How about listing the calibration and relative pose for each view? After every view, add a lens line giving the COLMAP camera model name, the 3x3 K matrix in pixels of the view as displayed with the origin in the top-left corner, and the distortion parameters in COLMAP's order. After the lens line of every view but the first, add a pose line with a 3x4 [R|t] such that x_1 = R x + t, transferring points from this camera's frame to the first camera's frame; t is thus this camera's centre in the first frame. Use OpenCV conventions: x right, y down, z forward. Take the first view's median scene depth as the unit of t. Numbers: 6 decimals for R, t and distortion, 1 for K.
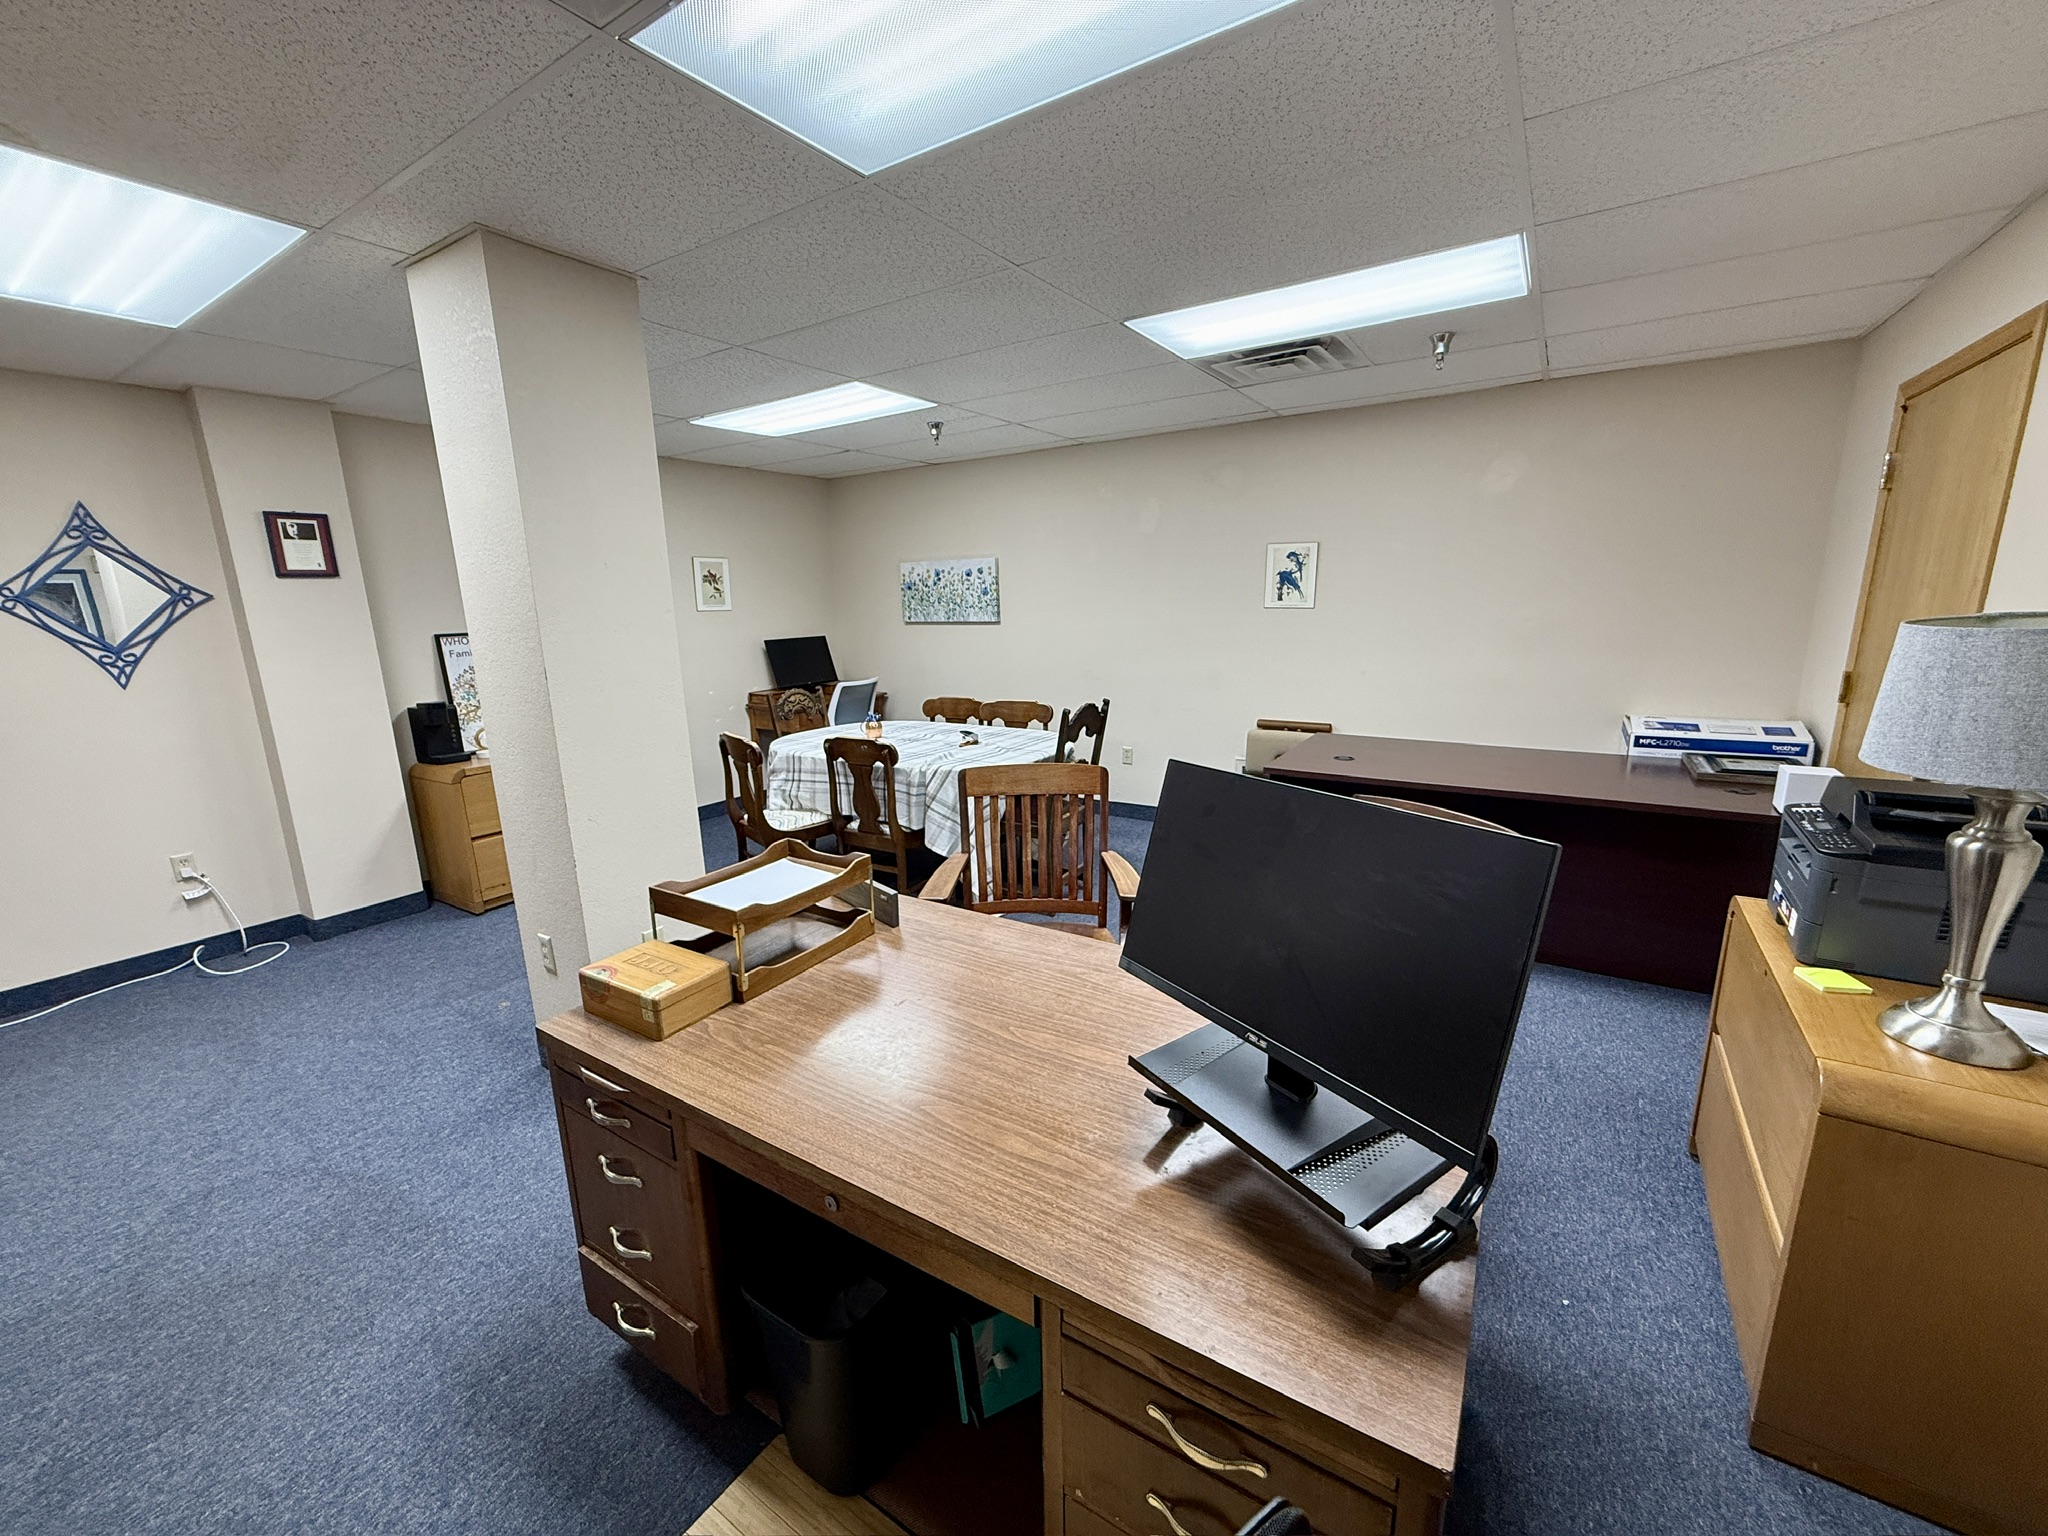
lens RADIAL K [[811.9, 0, 1015.9], [0, 811.9, 772.4], [0, 0, 1]] dist [-0.001199, -0.000017]
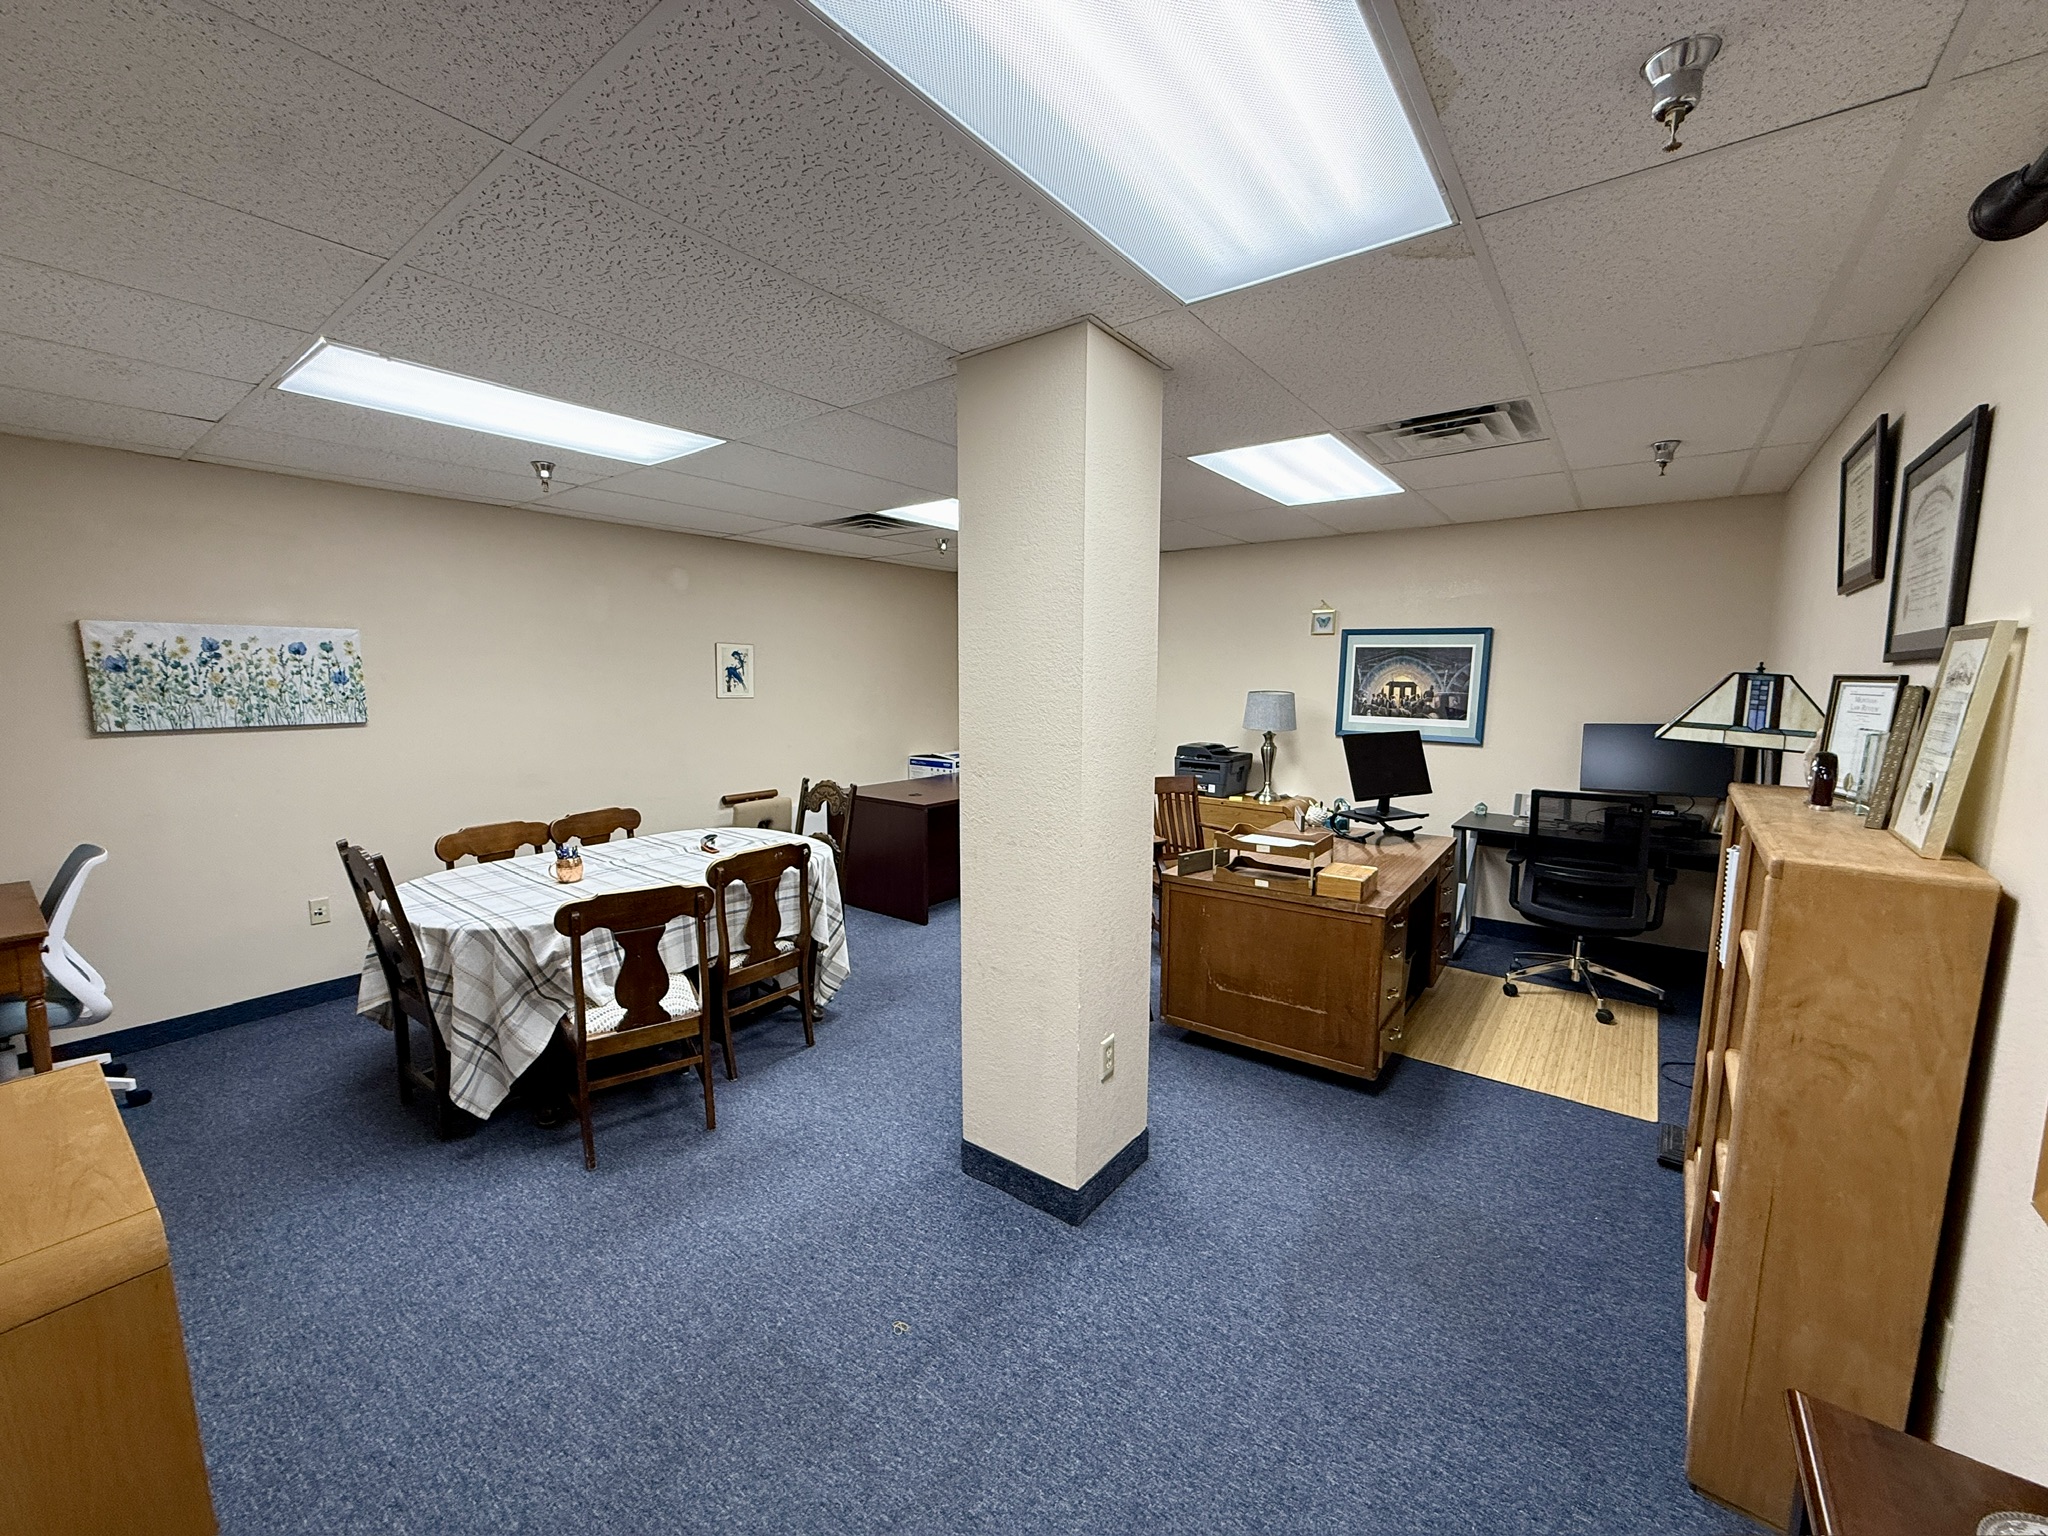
lens RADIAL K [[811.9, 0, 1015.9], [0, 811.9, 772.4], [0, 0, 1]] dist [-0.001199, -0.000017]
pose [[0.071715, -0.095991, 0.992795, -0.731288], [0.210982, 0.974295, 0.078962, -0.094776], [-0.974856, 0.203799, 0.090124, 0.471420]]
